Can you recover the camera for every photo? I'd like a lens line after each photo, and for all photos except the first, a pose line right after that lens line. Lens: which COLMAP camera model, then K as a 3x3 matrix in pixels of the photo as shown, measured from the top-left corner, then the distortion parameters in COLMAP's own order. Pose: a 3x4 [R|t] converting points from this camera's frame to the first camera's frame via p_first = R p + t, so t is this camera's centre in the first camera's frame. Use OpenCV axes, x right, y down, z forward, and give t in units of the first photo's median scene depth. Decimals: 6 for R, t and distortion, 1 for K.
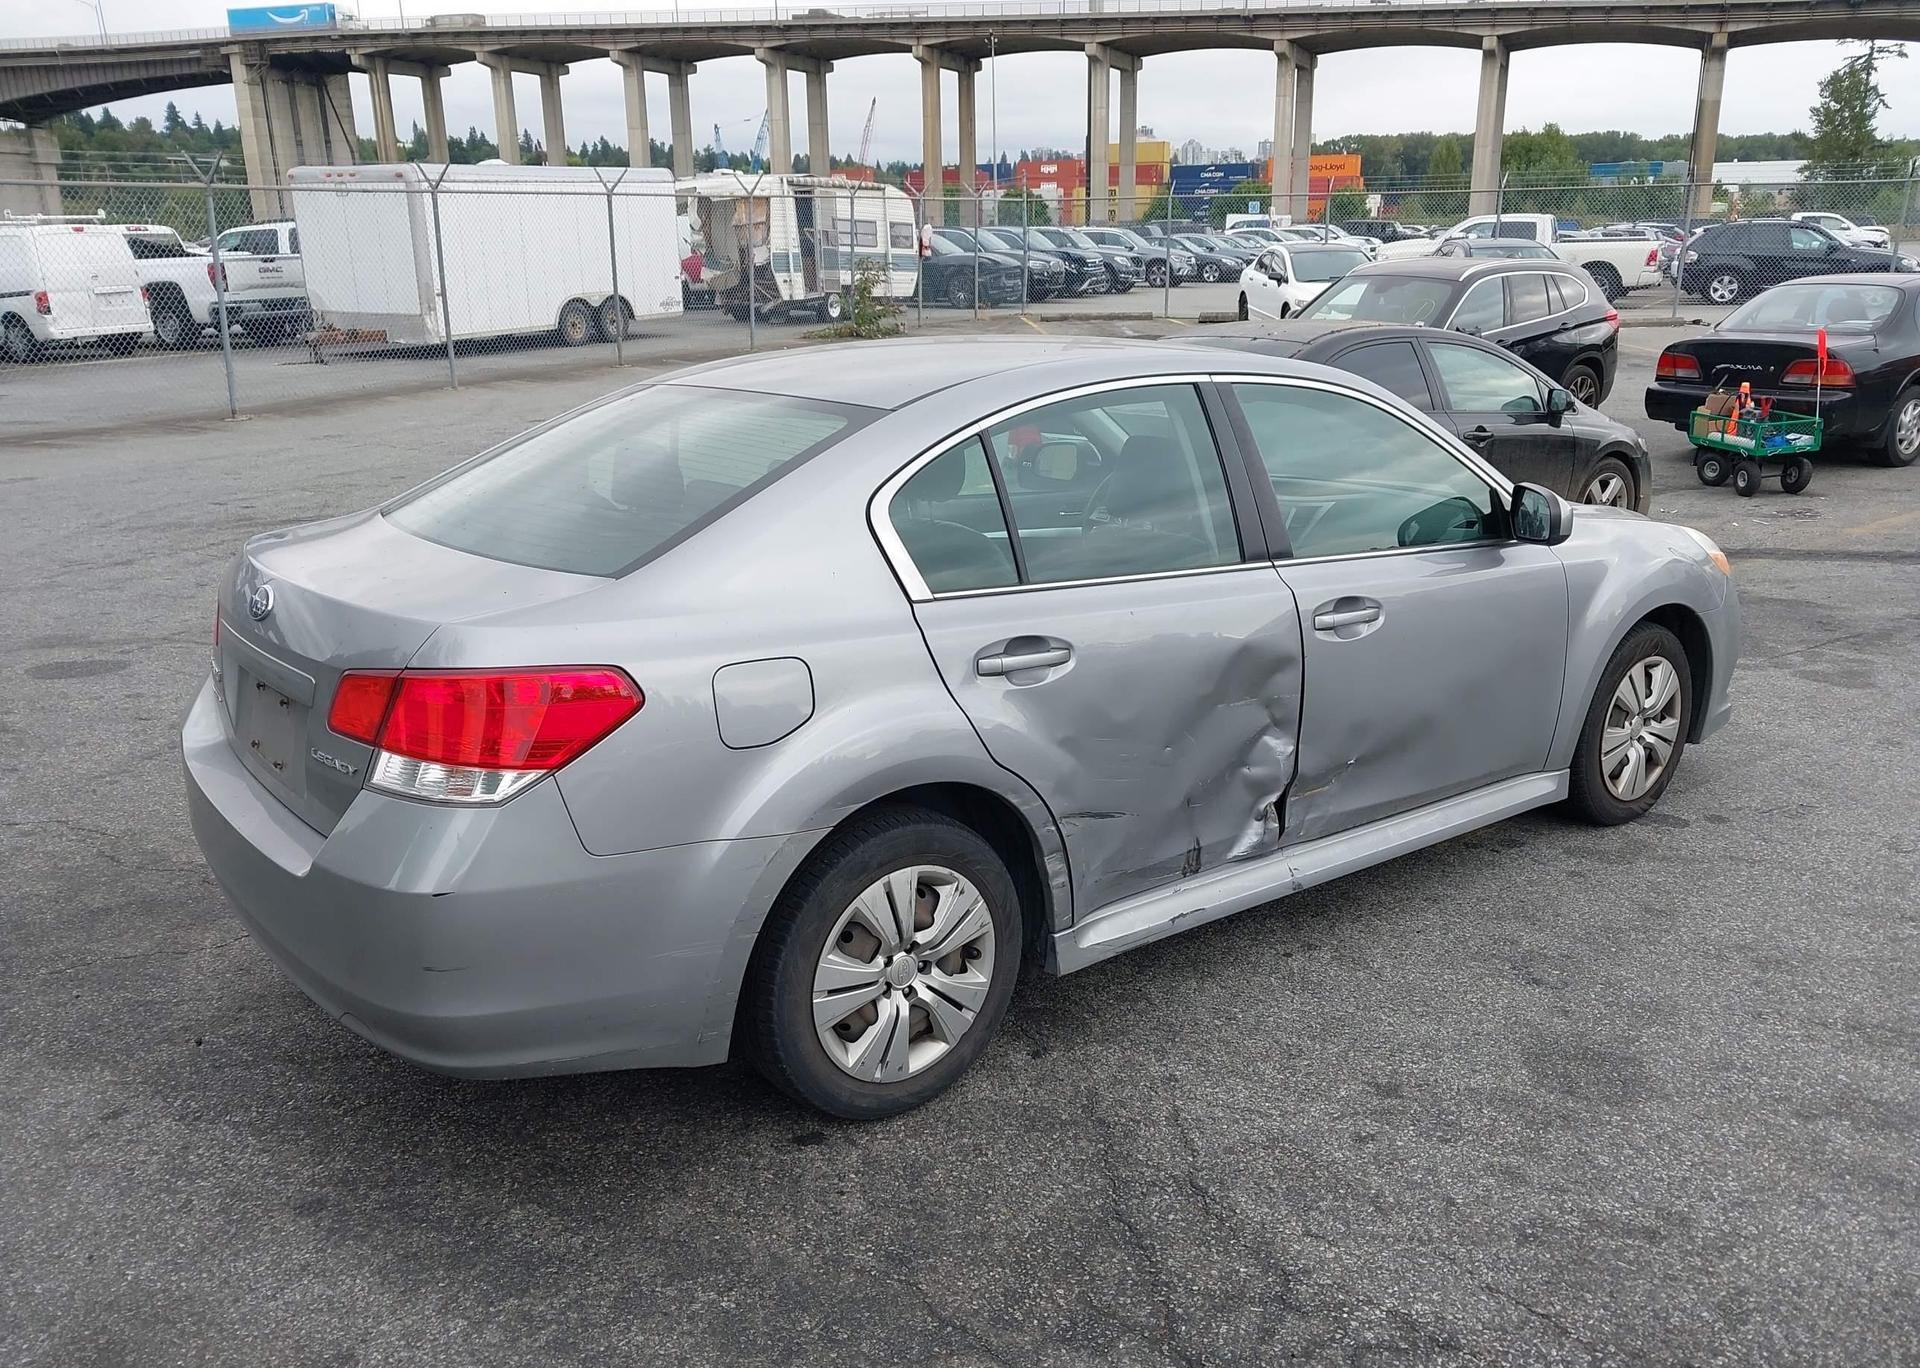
lens RADIAL K [[1504.1, 0, 952.2], [0, 1504.1, 723.2], [0, 0, 1]] dist [0.011587, -0.014514]
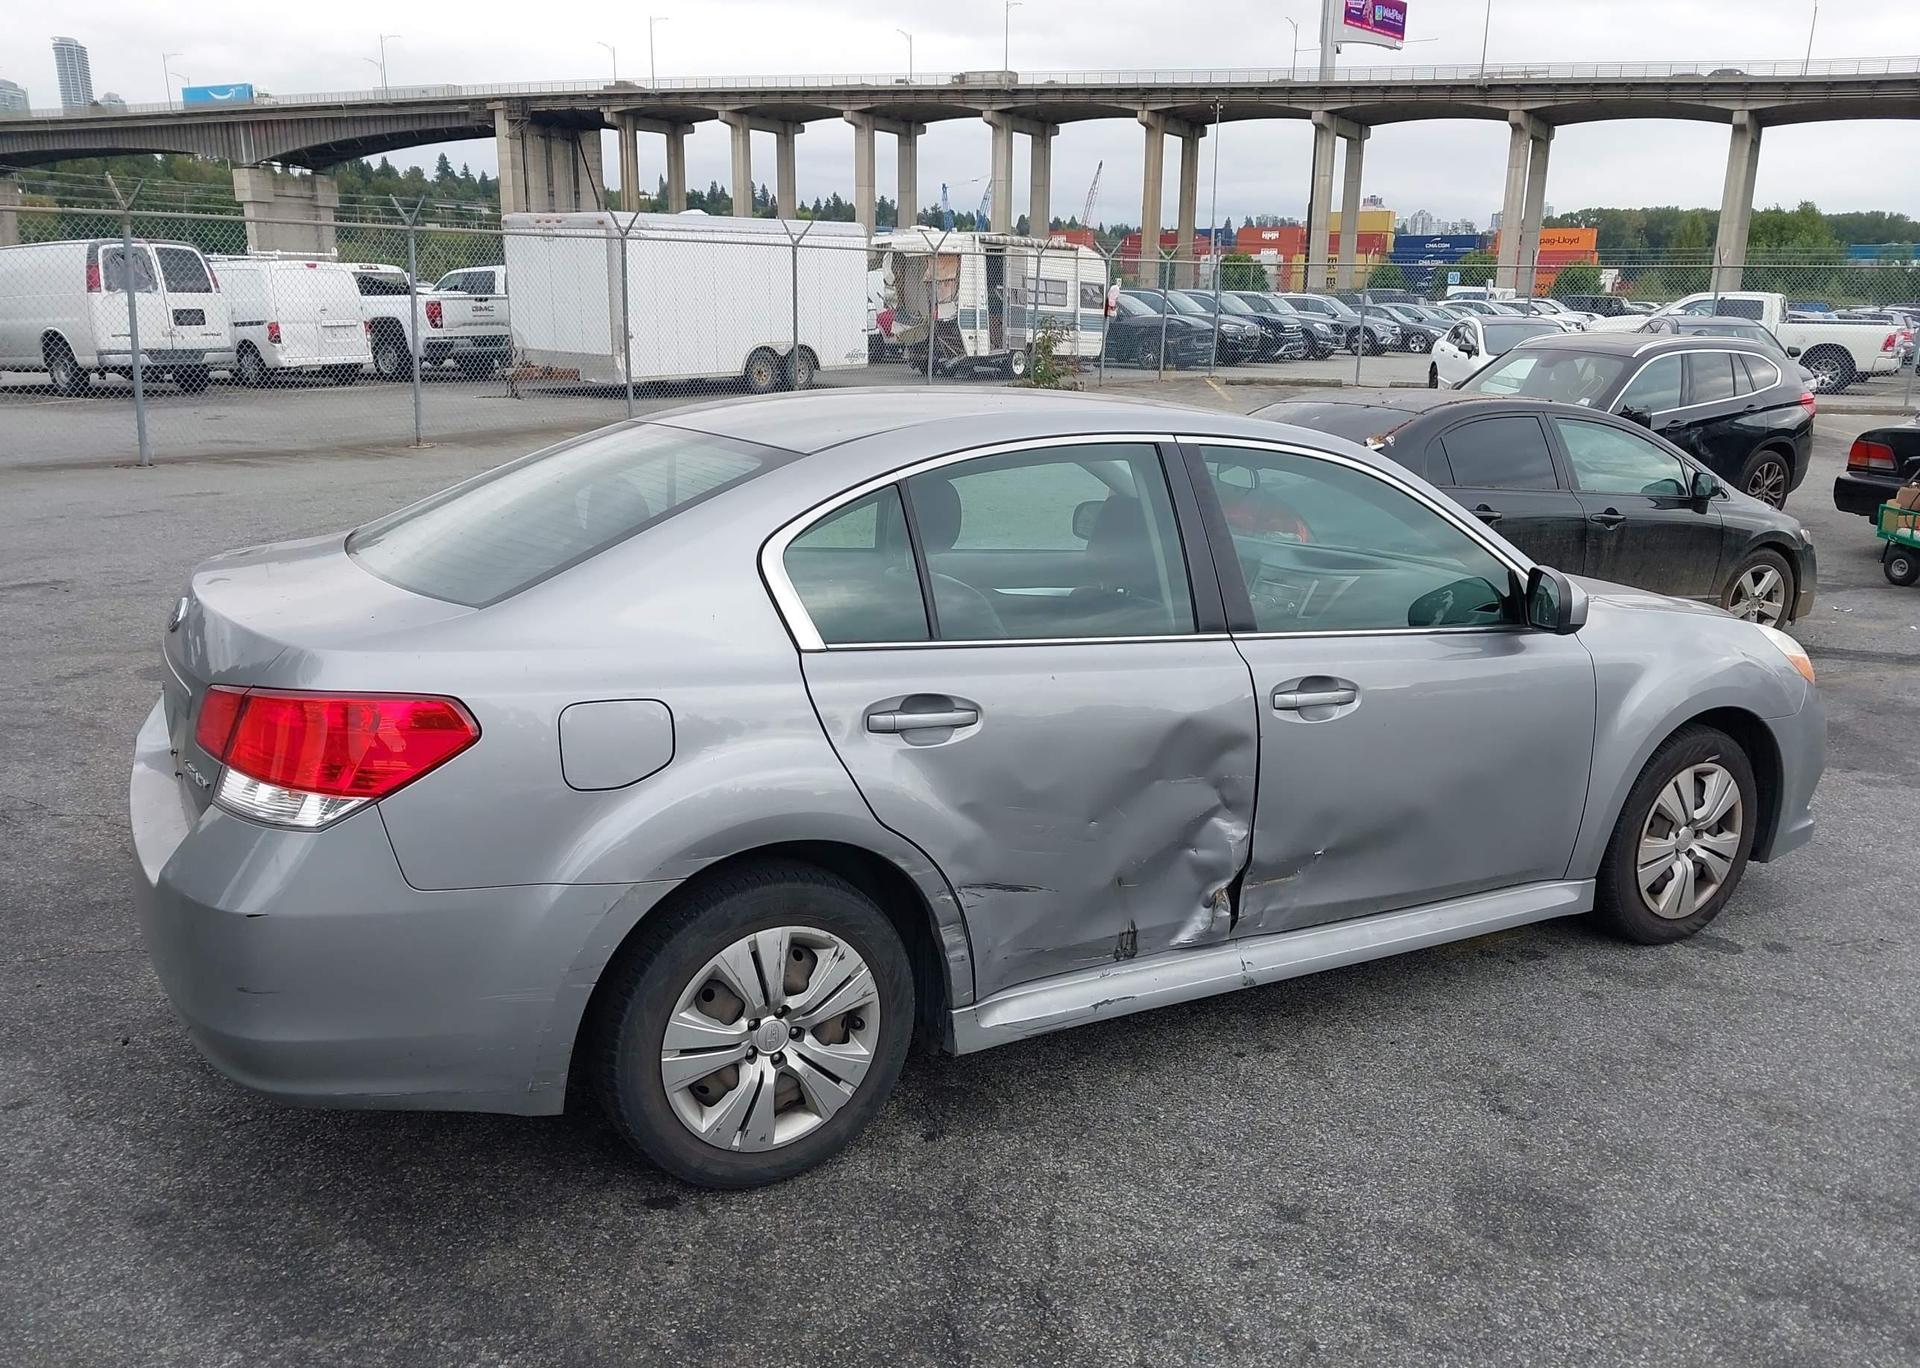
lens RADIAL K [[1504.1, 0, 952.2], [0, 1504.1, 723.2], [0, 0, 1]] dist [0.011587, -0.014514]
pose [[0.990023, 0.065571, -0.124718, 0.065328], [-0.070048, 0.997035, -0.031860, -0.003836], [0.122259, 0.040278, 0.991681, 0.019208]]
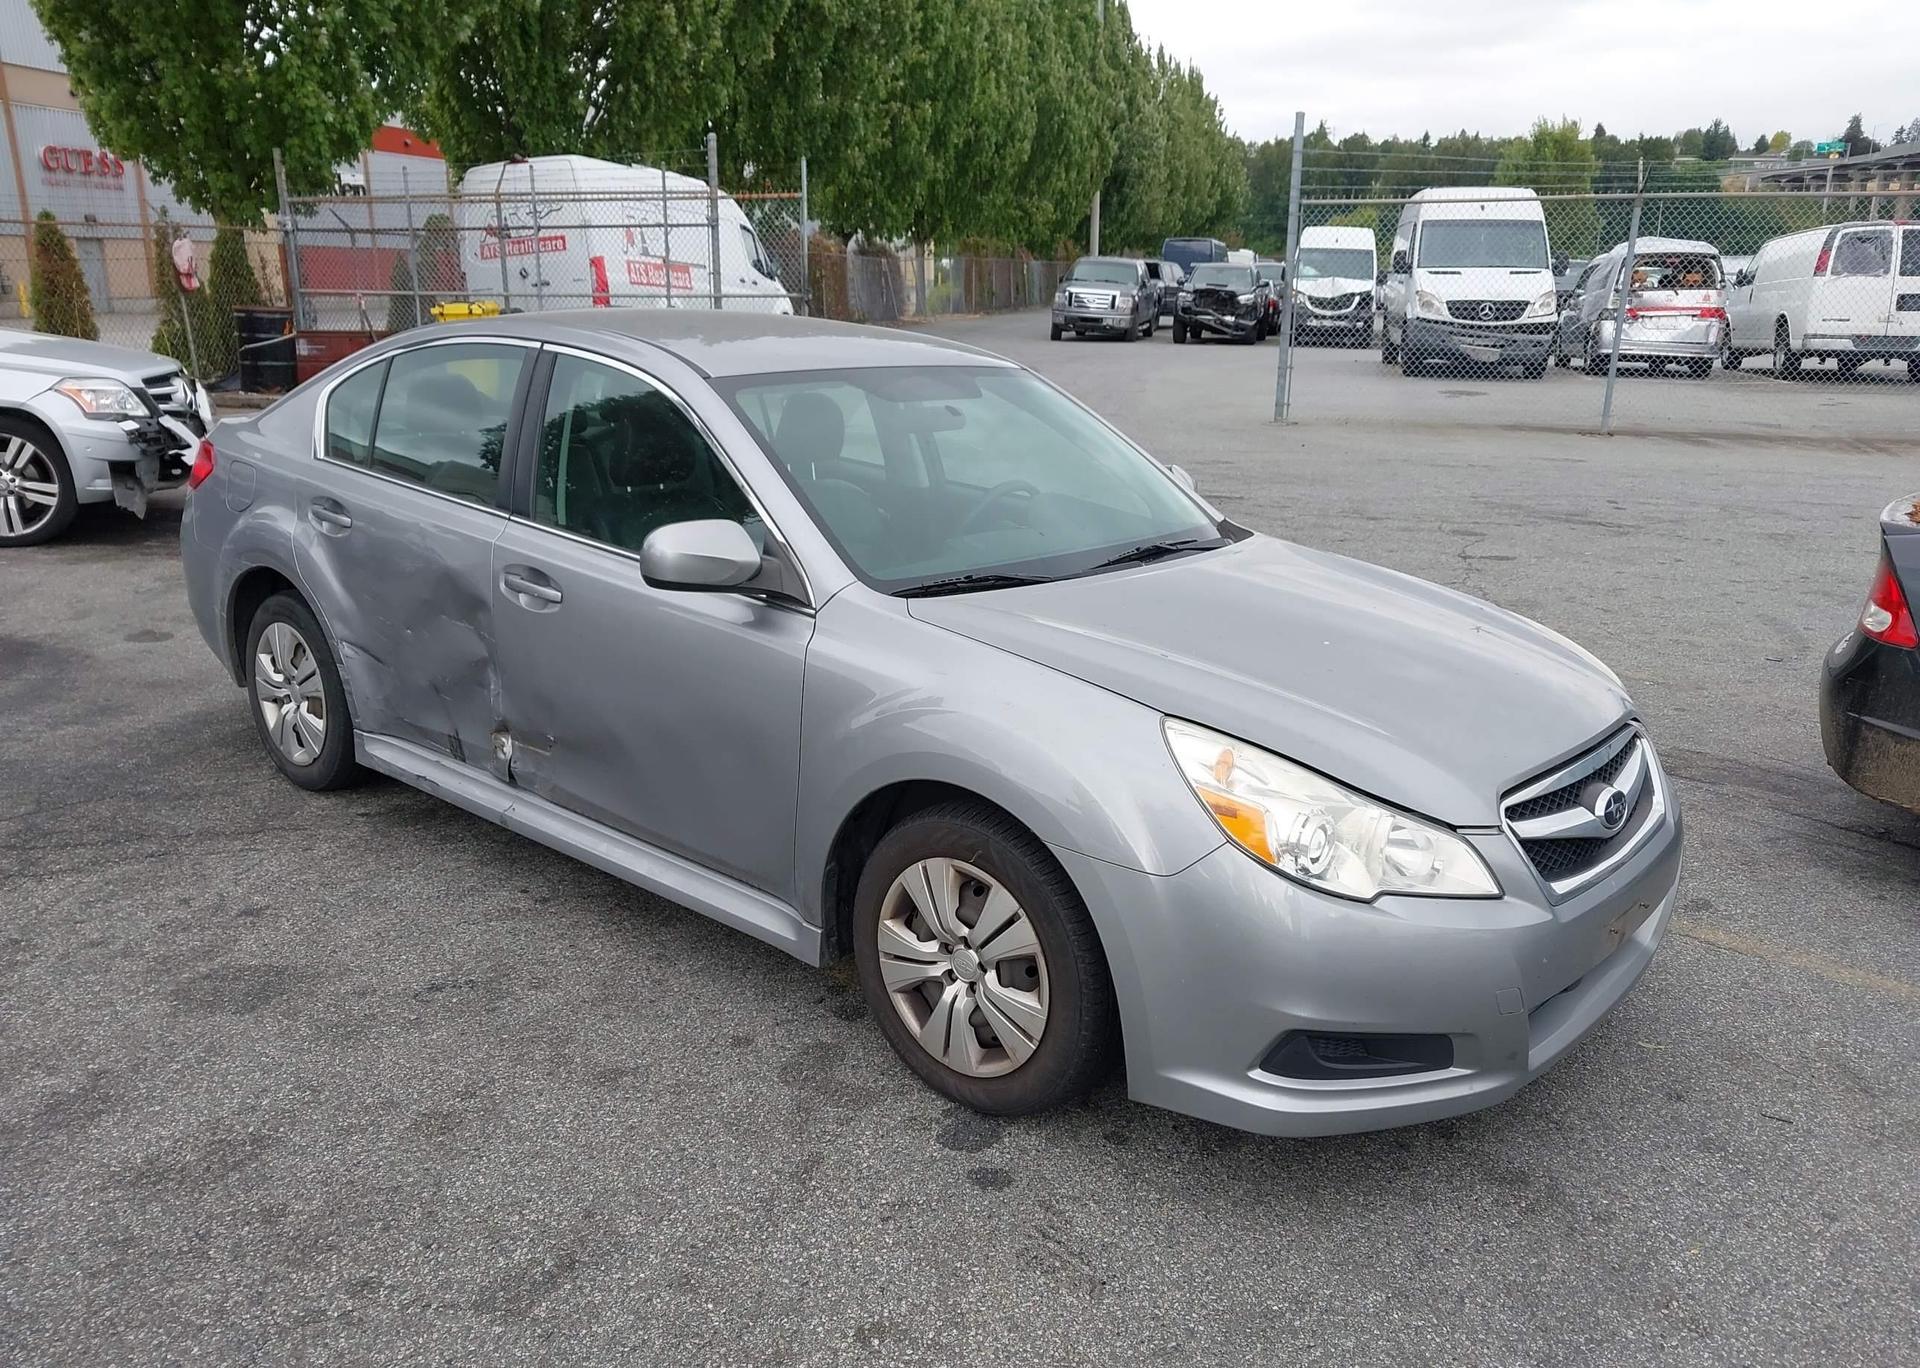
lens RADIAL K [[1514.1, 0, 950.5], [0, 1514.1, 709.3], [0, 0, 1]] dist [0.000992, -0.001694]
pose [[0.200093, 0.284266, -0.937633, 0.548257], [-0.304661, 0.927597, 0.216207, -0.126976], [0.931206, 0.242399, 0.272210, 0.418346]]
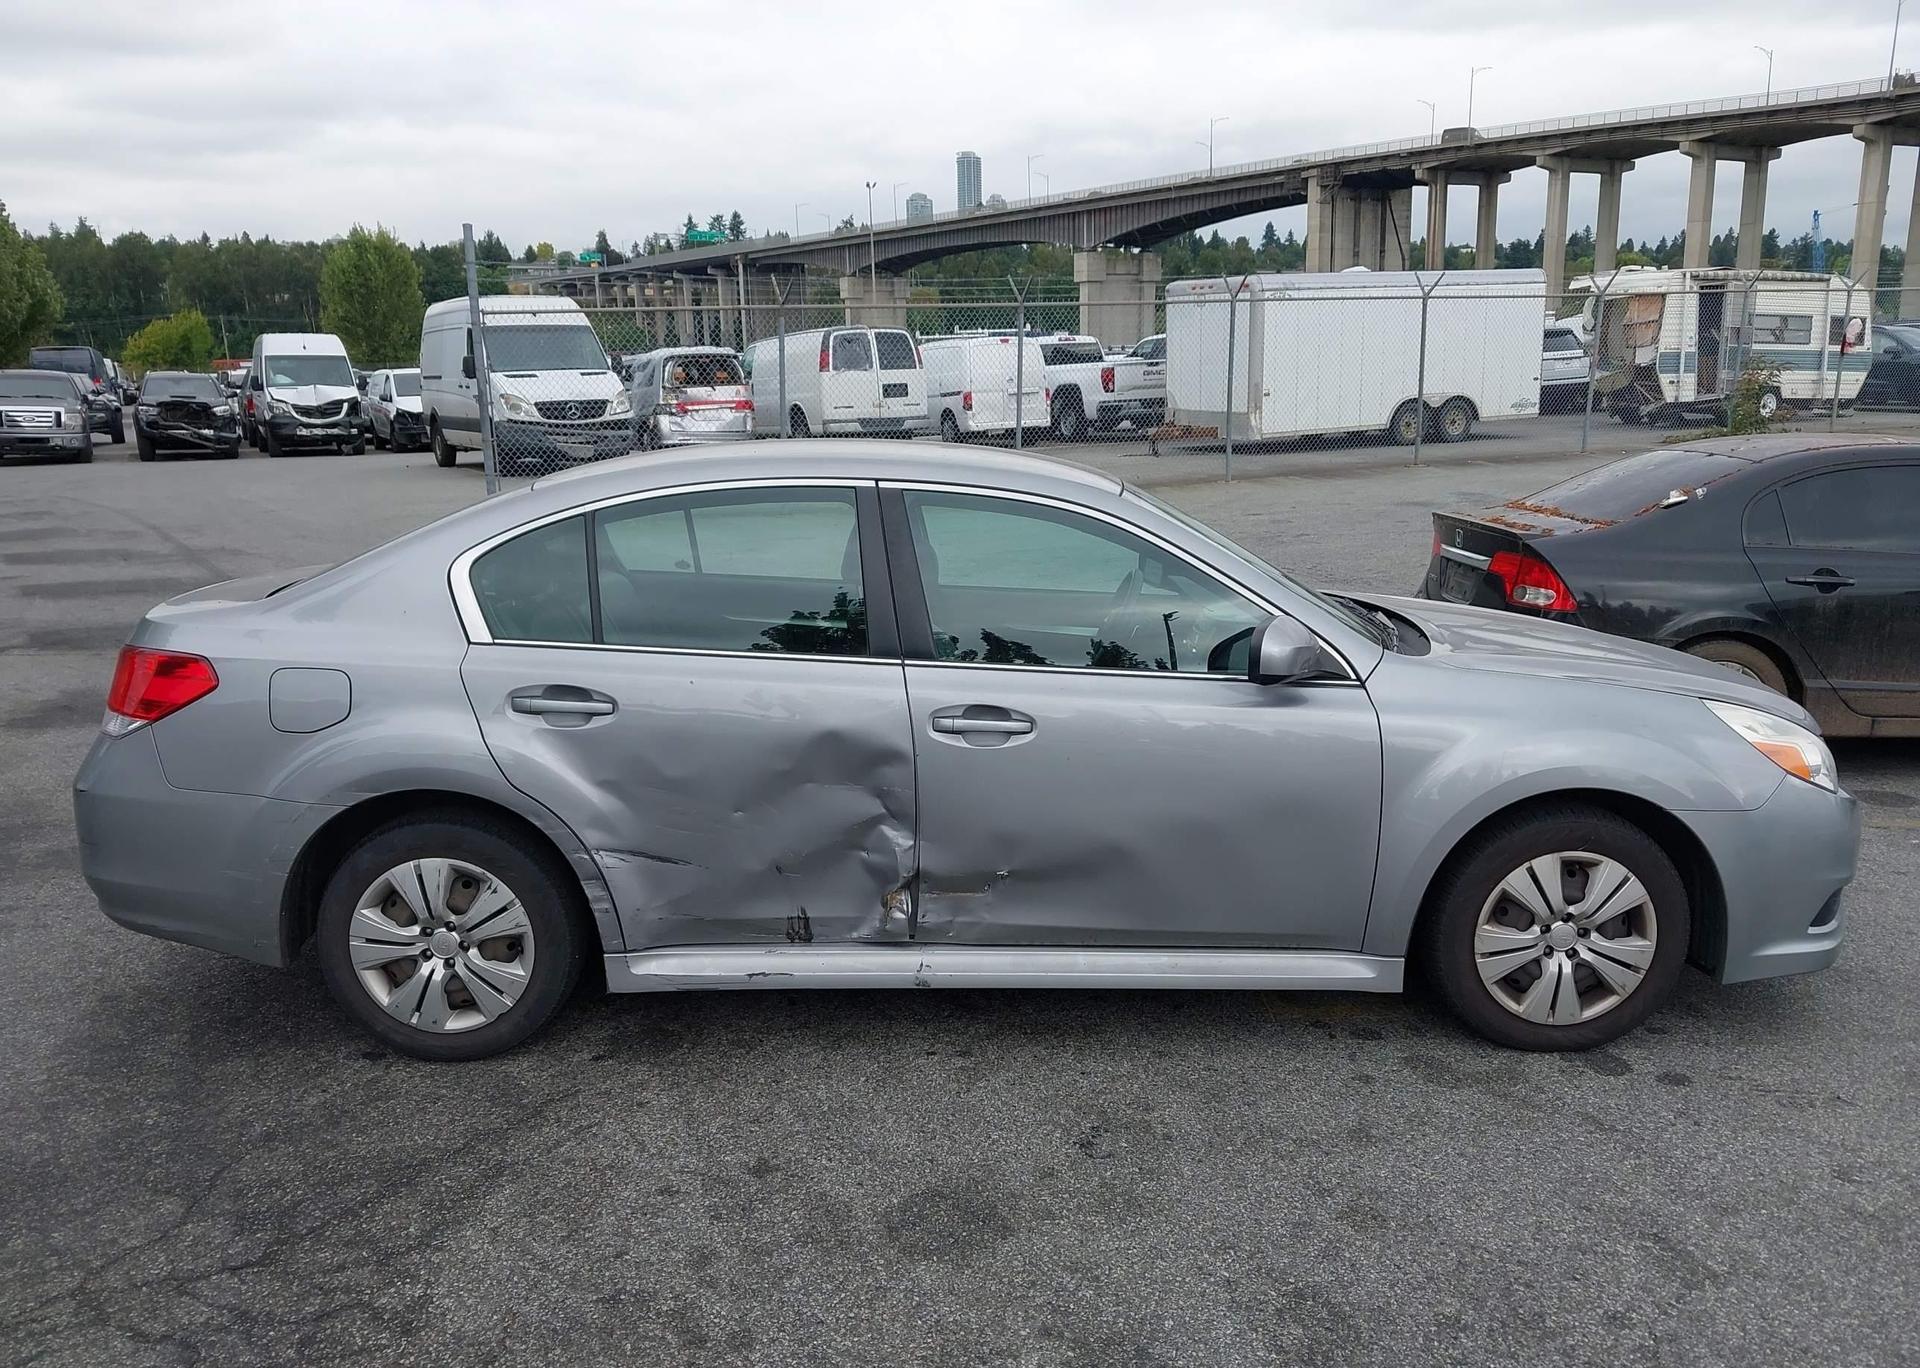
lens RADIAL K [[1514.1, 0, 950.5], [0, 1514.1, 709.3], [0, 0, 1]] dist [0.000992, -0.001694]
pose [[0.798430, 0.128661, -0.588181, 0.346760], [-0.170394, 0.985250, -0.015785, -0.025707], [0.577474, 0.112825, 0.808575, 0.074436]]
